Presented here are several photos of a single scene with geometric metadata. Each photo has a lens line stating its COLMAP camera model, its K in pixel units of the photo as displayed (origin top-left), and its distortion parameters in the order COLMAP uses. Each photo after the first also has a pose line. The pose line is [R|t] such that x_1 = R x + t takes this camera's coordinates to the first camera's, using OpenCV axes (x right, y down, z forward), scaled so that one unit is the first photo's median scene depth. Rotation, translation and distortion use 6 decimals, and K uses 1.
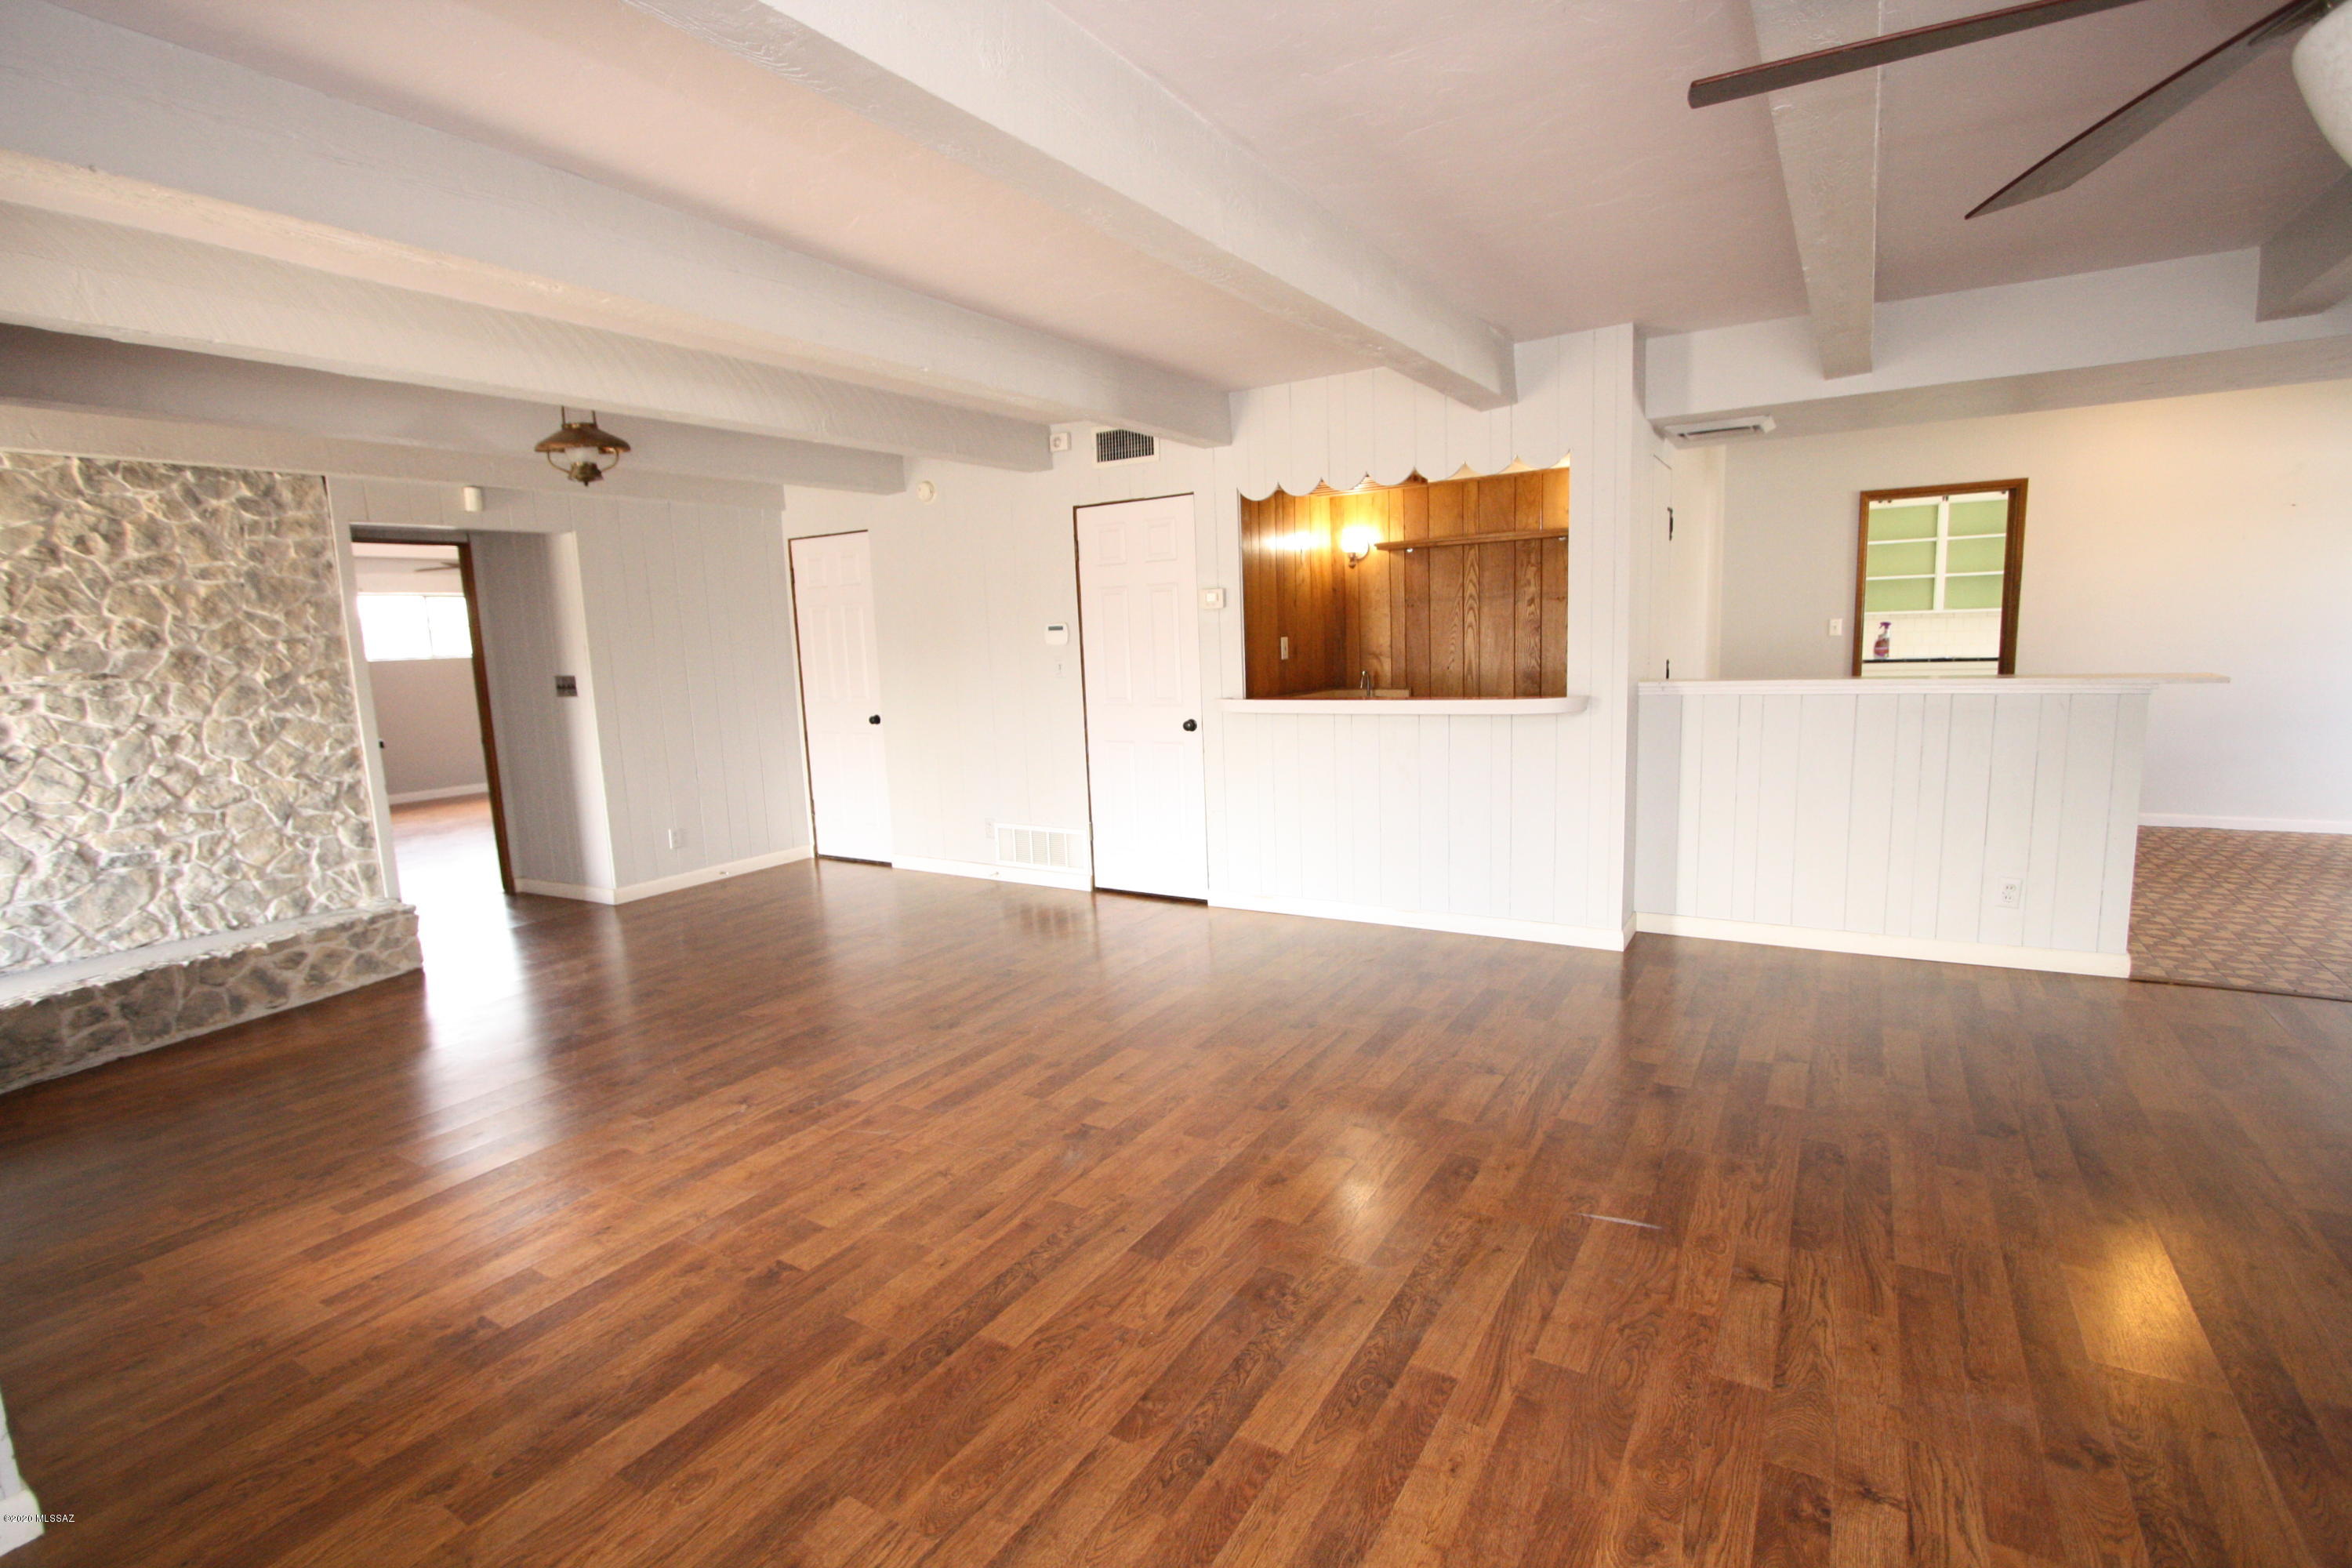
lens RADIAL K [[1094.3, 0, 1167.4], [0, 1094.3, 793.0], [0, 0, 1]] dist [-0.017150, 0.001907]
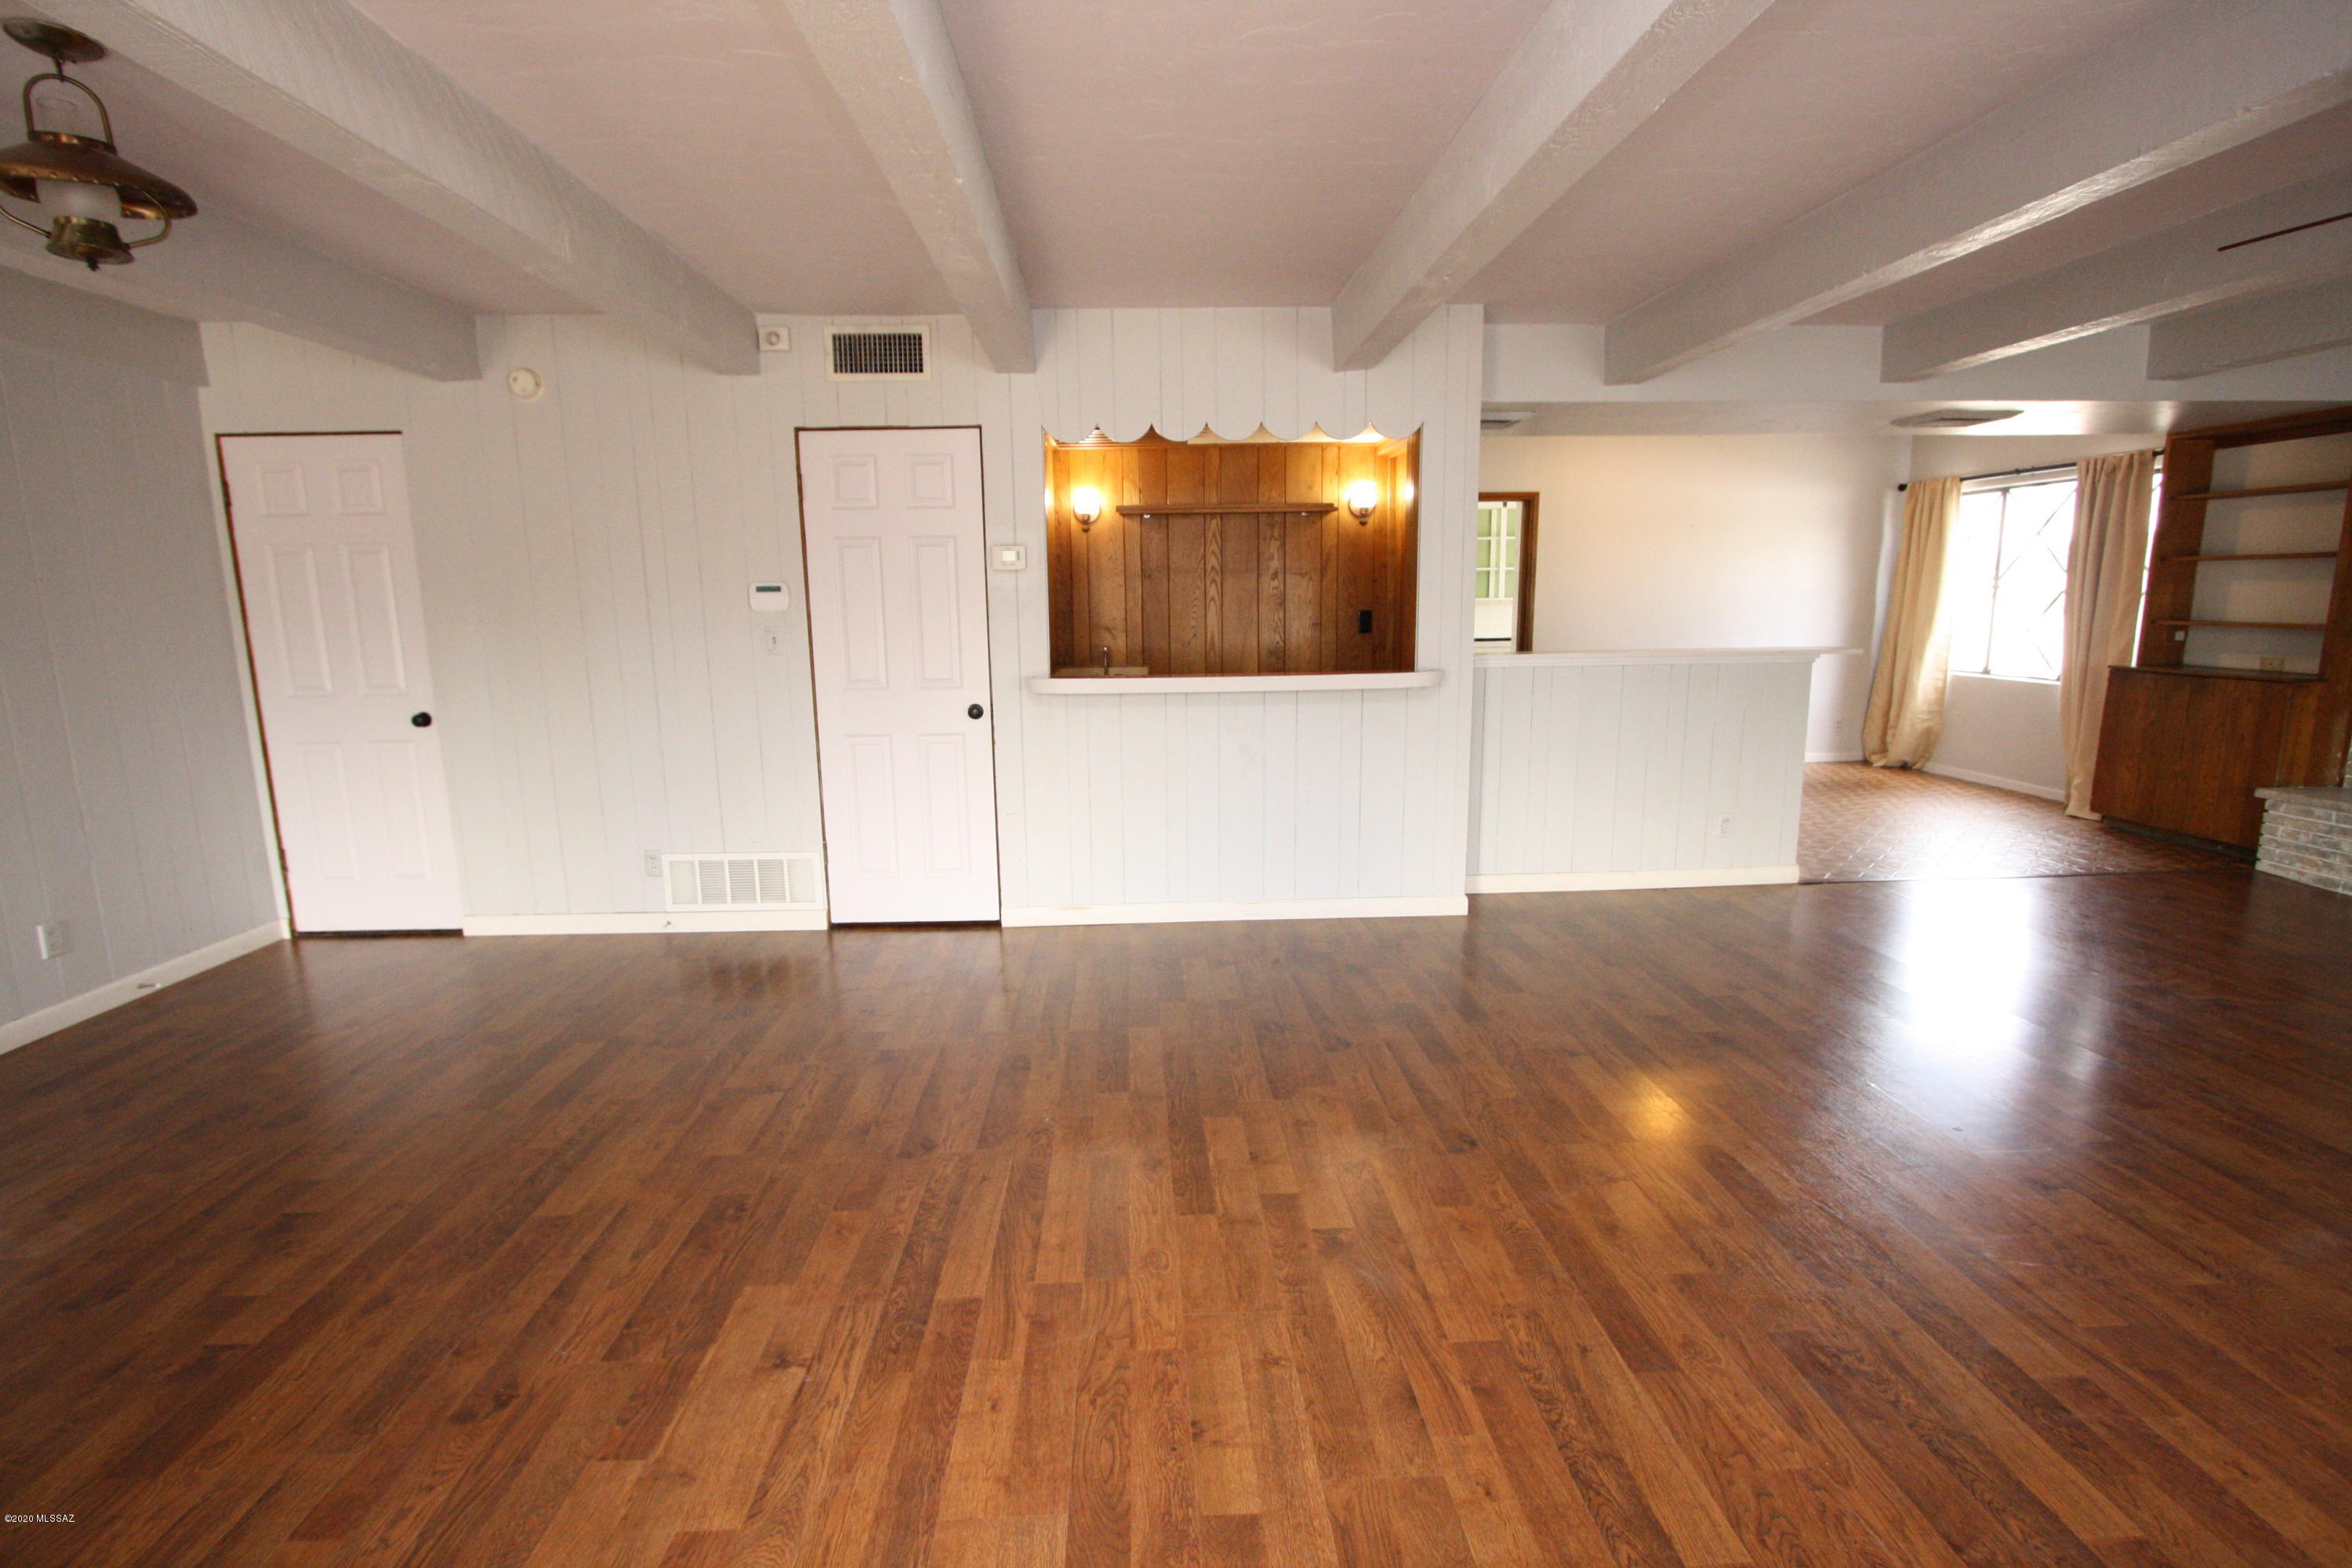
lens RADIAL K [[1094.3, 0, 1167.5], [0, 1094.3, 789.8], [0, 0, 1]] dist [-0.017150, 0.001907]
pose [[0.826849, -0.070084, 0.558041, -0.396265], [0.063646, 0.997492, 0.030970, -0.024006], [-0.558812, 0.009909, 0.829235, 0.295845]]
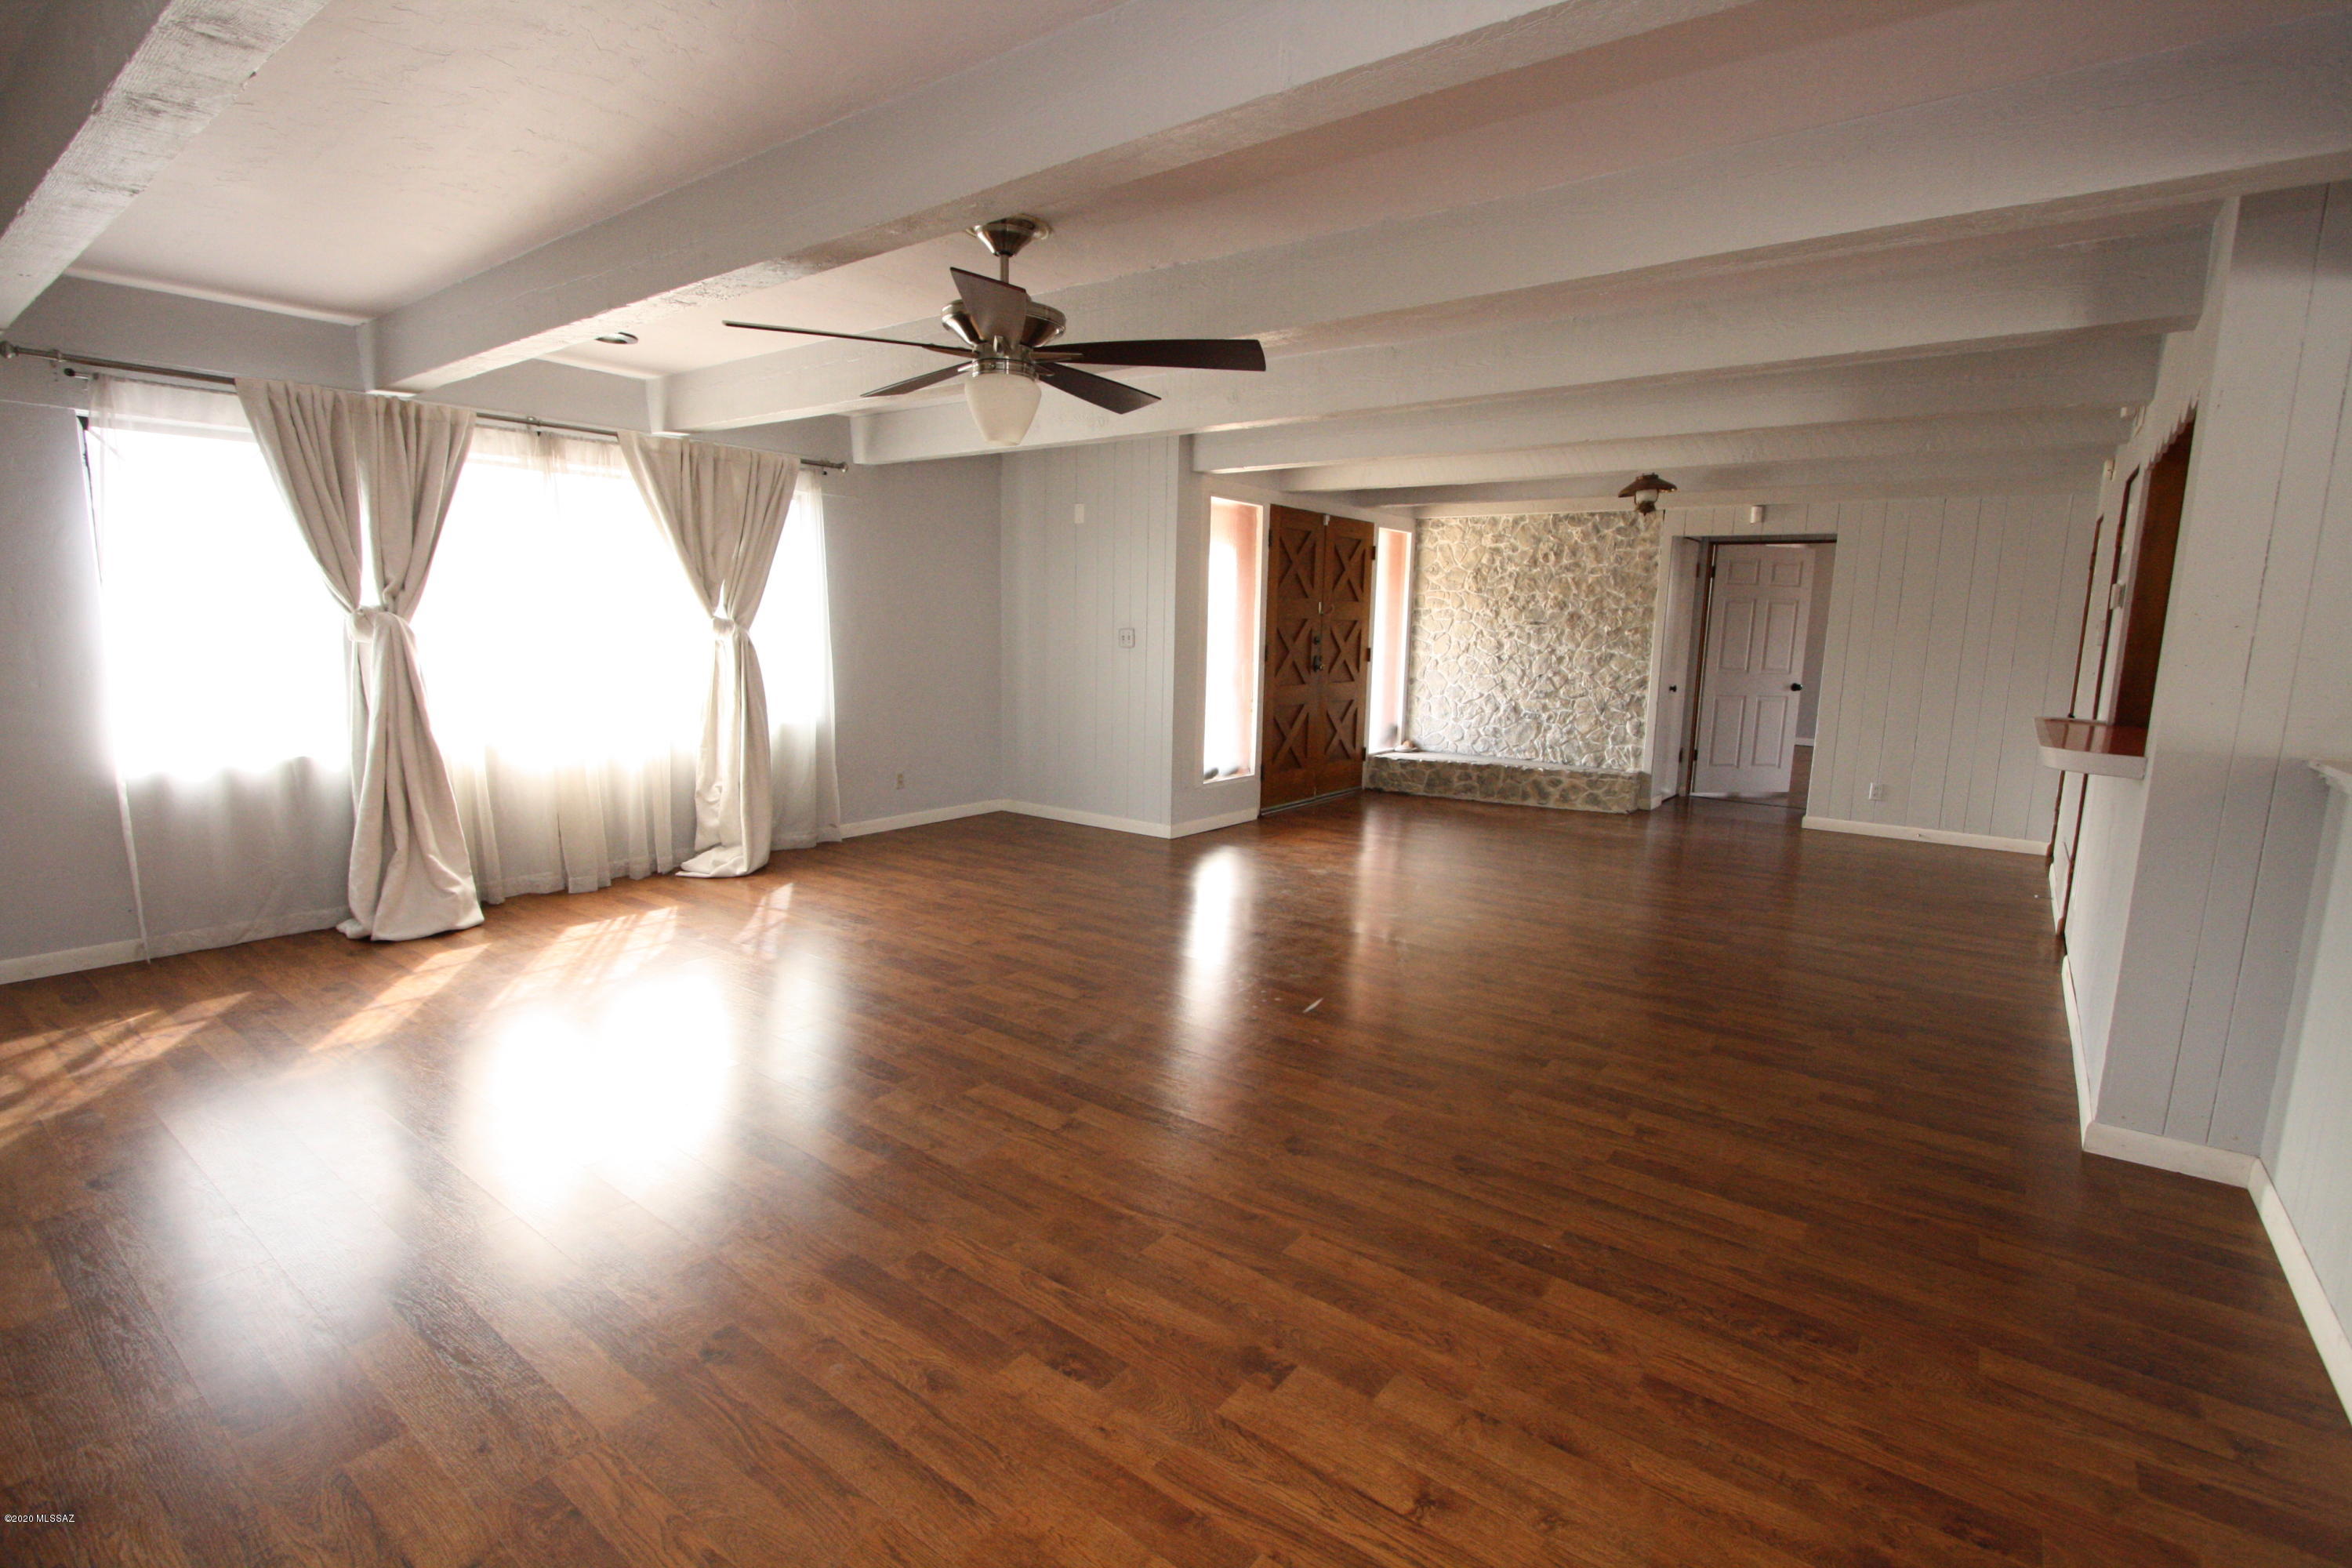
lens RADIAL K [[1094.3, 0, 1169.8], [0, 1094.3, 791.3], [0, 0, 1]] dist [-0.017150, 0.001907]
pose [[-0.089459, 0.193566, -0.977000, 1.066909], [-0.162839, 0.964891, 0.206078, -0.107282], [0.982589, 0.177530, -0.054798, 0.464743]]
